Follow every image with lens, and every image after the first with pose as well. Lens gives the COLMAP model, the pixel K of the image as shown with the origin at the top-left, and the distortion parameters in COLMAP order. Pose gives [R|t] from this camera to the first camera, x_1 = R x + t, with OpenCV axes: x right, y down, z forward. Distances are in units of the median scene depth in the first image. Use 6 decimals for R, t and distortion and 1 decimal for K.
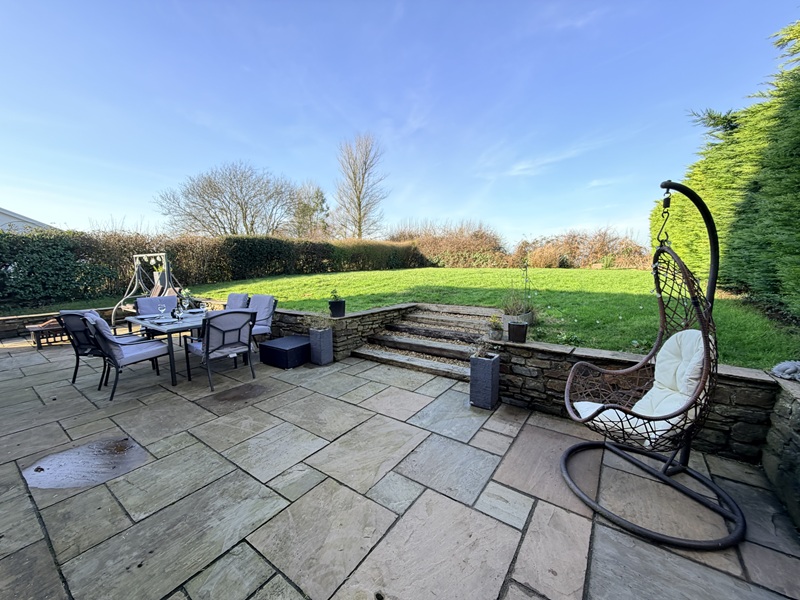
lens RADIAL K [[323.9, 0, 392.8], [0, 323.9, 298.3], [0, 0, 1]] dist [0.017794, -0.000290]
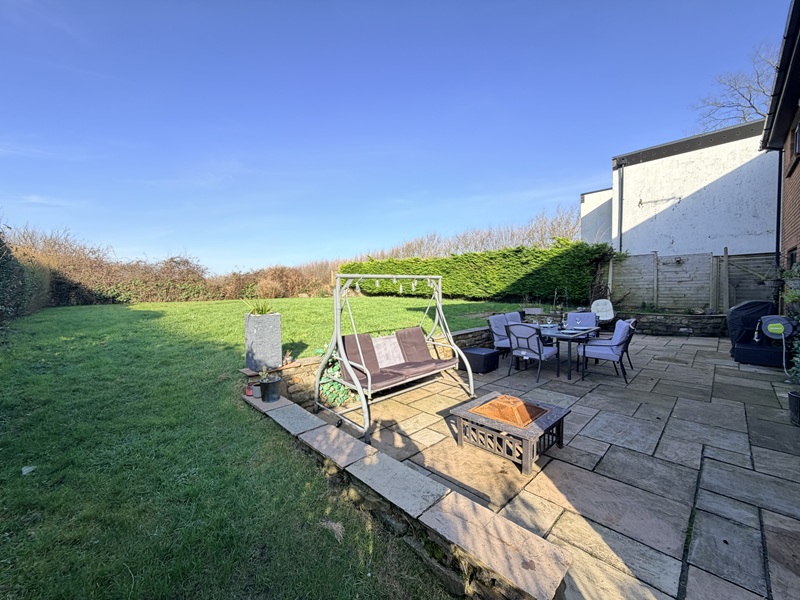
lens RADIAL K [[340.1, 0, 400.0], [0, 340.1, 300.0], [0, 0, 1]] dist [-0.000421, -0.000140]
pose [[0.128910, -0.021549, 0.991422, -0.577310], [0.124120, 0.992252, 0.005428, -0.035174], [-0.983858, 0.122356, 0.130586, 0.371242]]
